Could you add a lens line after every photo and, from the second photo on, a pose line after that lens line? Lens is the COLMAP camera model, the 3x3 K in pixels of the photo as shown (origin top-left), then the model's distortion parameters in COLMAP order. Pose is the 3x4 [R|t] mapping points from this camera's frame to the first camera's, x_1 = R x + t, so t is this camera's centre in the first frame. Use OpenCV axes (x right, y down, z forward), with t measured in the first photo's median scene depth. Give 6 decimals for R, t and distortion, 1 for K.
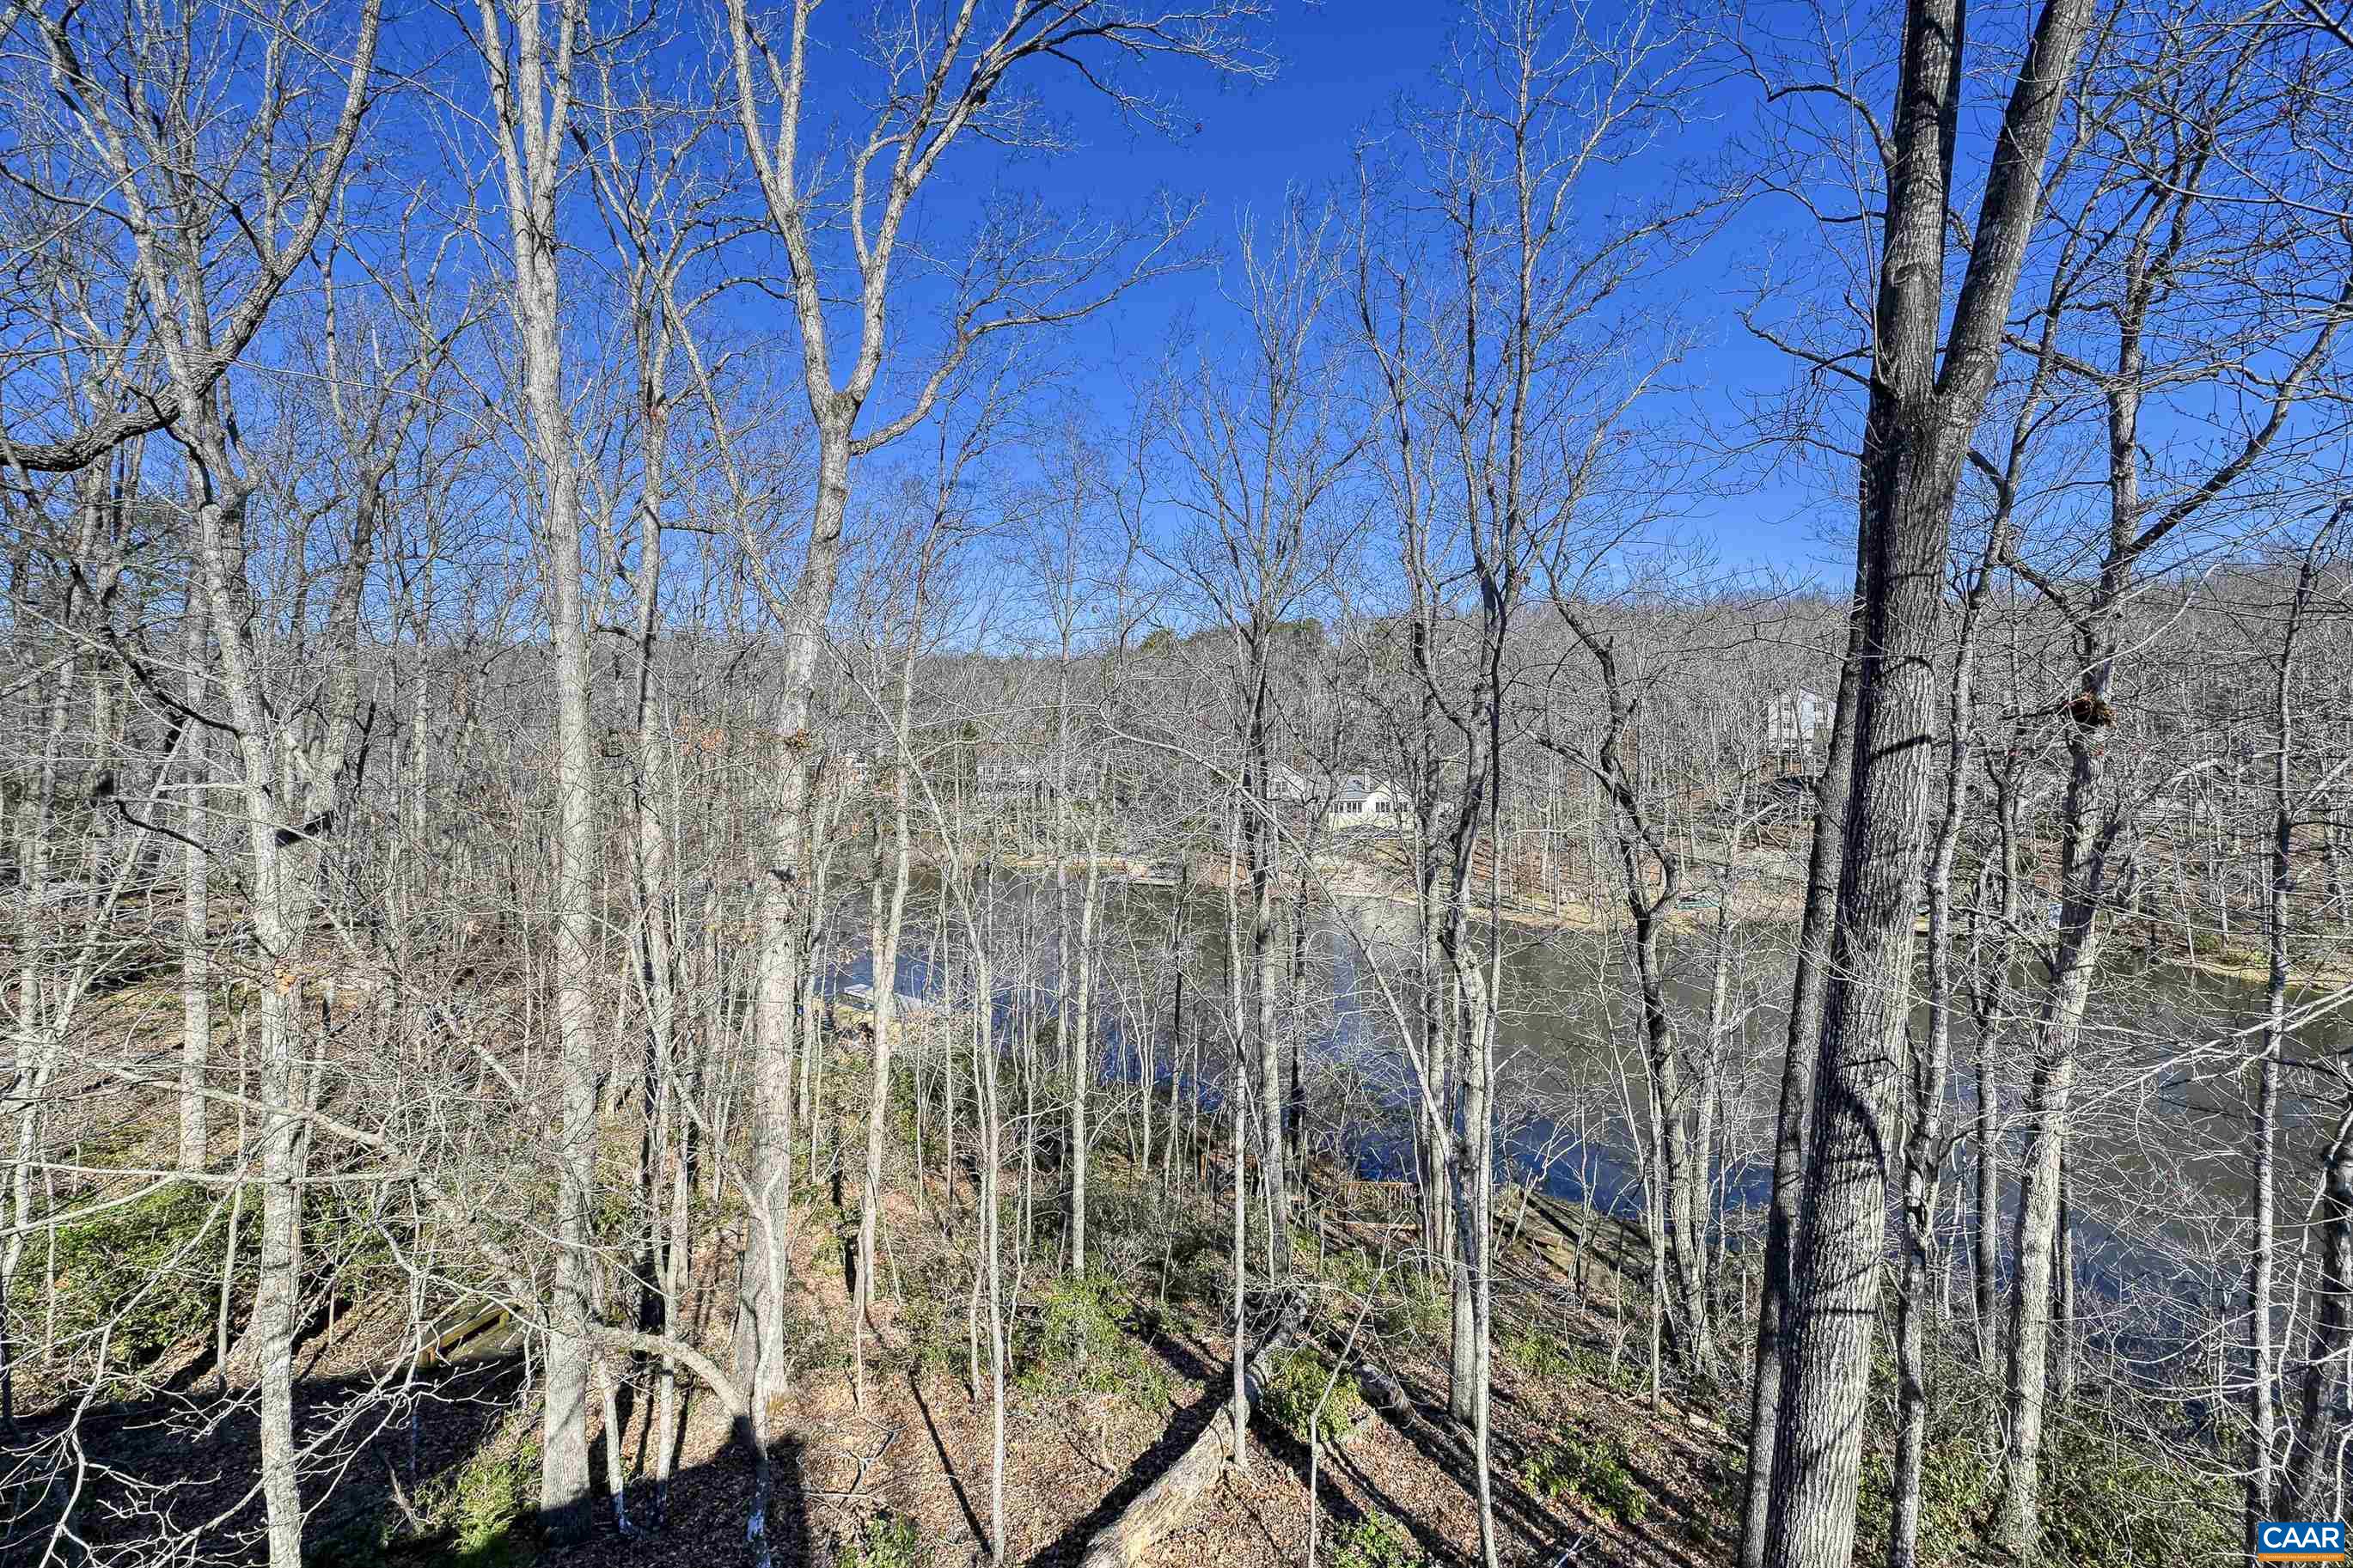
lens RADIAL K [[975.7, 0, 1181.3], [0, 975.7, 720.0], [0, 0, 1]] dist [-0.001280, -0.000354]
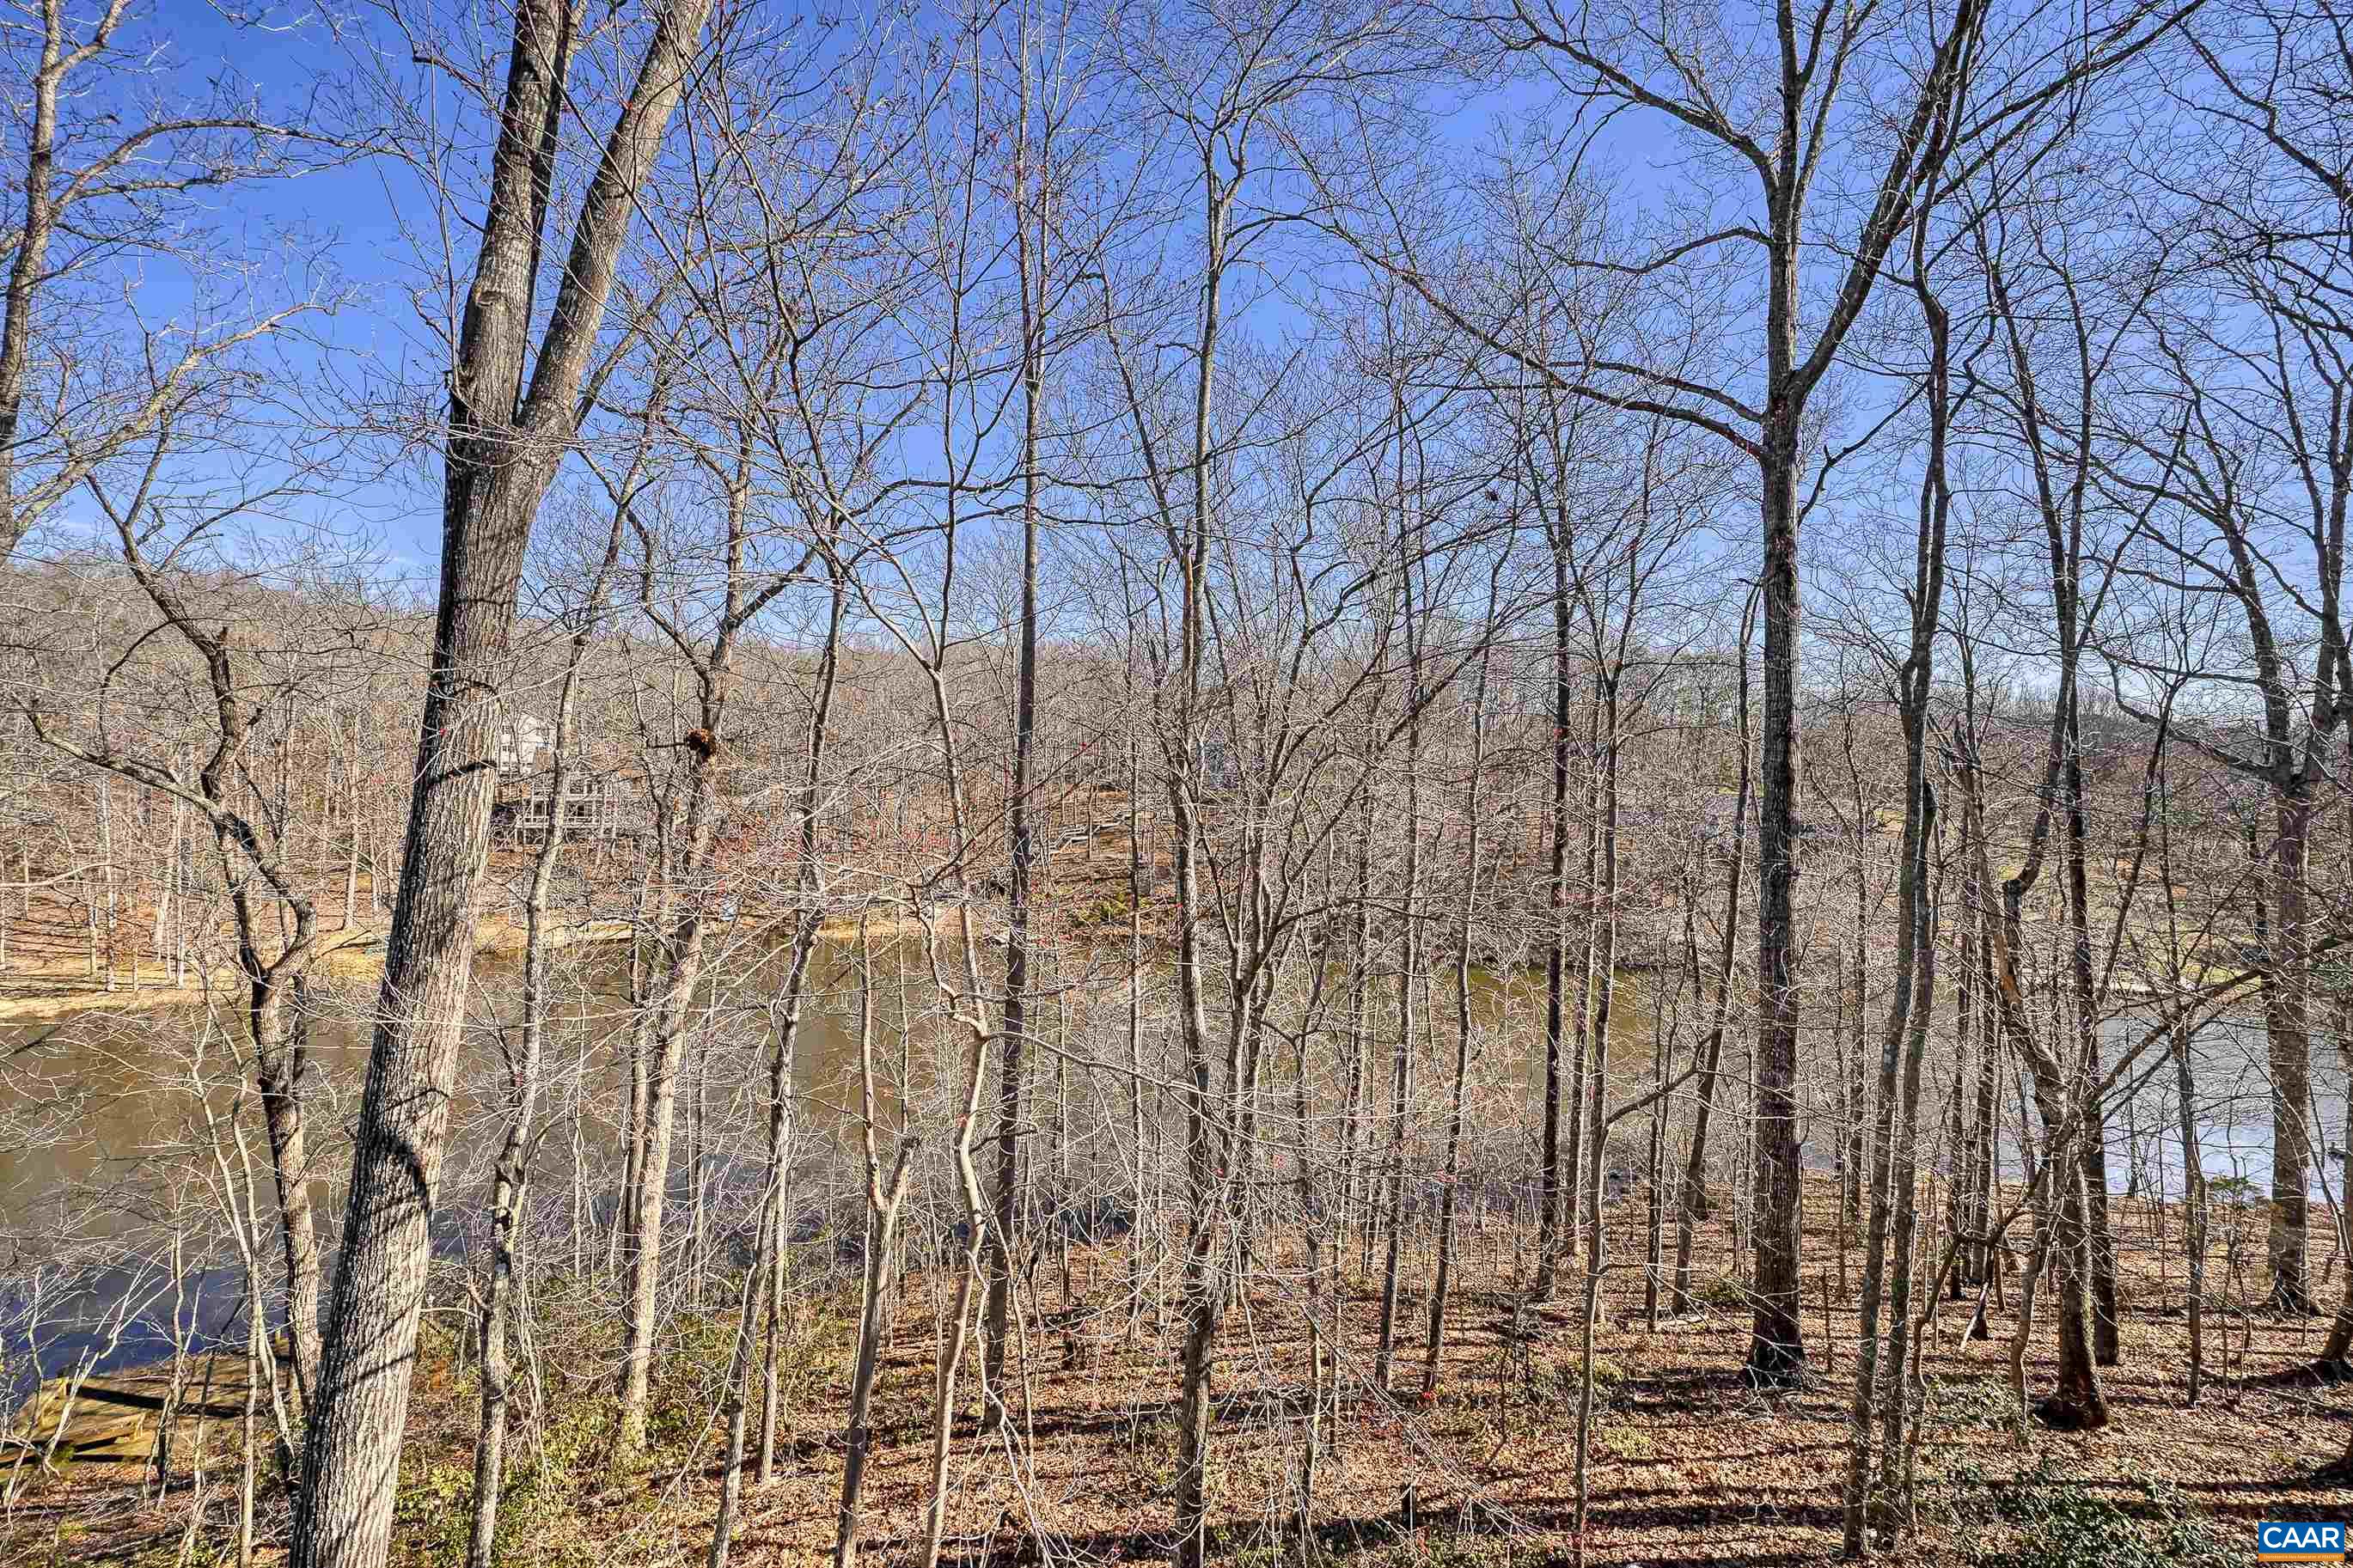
lens RADIAL K [[938.4, 0, 1194.5], [0, 938.4, 769.4], [0, 0, 1]] dist [-0.000470, -0.000119]
pose [[0.395800, 0.013279, 0.918241, 0.150422], [-0.037481, 0.999296, 0.001704, -0.003629], [-0.917572, -0.035091, 0.396019, -0.060836]]
